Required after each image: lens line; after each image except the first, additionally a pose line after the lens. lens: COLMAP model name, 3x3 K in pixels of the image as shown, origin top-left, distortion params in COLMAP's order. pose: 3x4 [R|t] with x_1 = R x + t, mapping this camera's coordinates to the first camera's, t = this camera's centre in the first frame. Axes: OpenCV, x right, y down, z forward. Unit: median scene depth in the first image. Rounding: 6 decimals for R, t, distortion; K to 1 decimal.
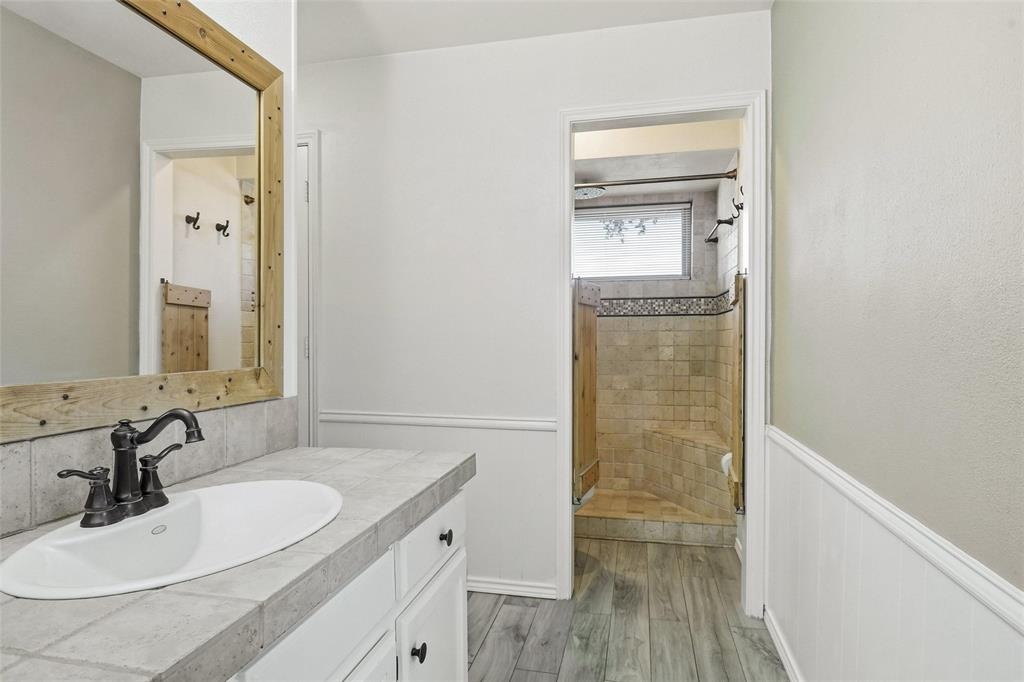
lens RADIAL K [[546.8, 0, 513.2], [0, 546.8, 345.7], [0, 0, 1]] dist [-0.059193, 0.021199]
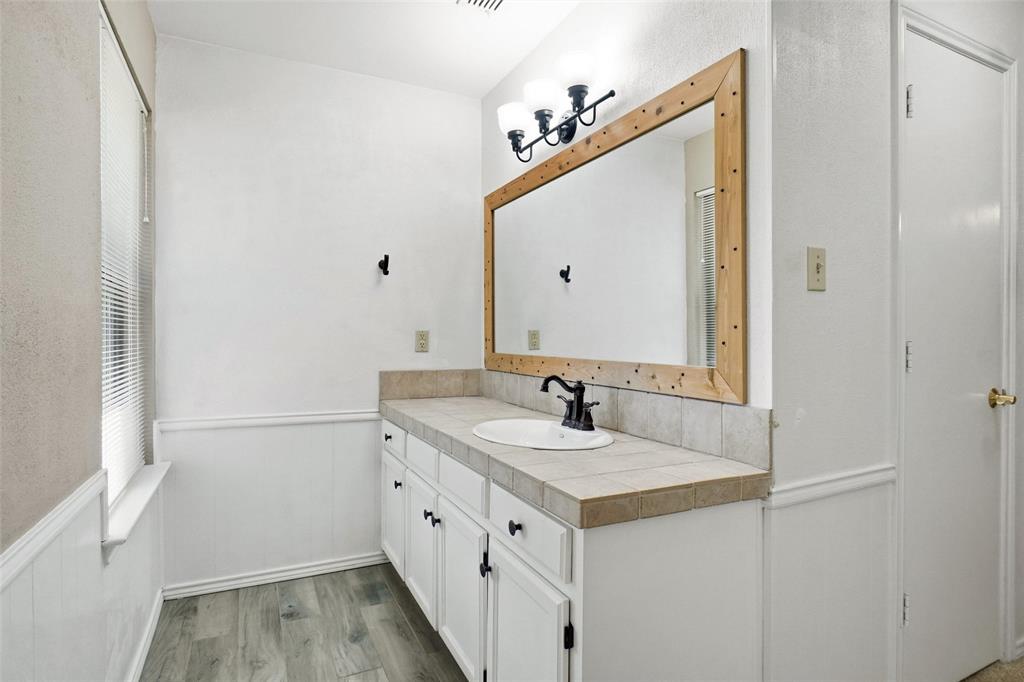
lens RADIAL K [[546.8, 0, 511.8], [0, 546.8, 336.3], [0, 0, 1]] dist [-0.059193, 0.021199]
pose [[-0.797086, 0.003104, -0.603858, 0.535090], [-0.002576, 0.999960, 0.008541, -0.032395], [0.603861, 0.008364, -0.797046, 1.861769]]
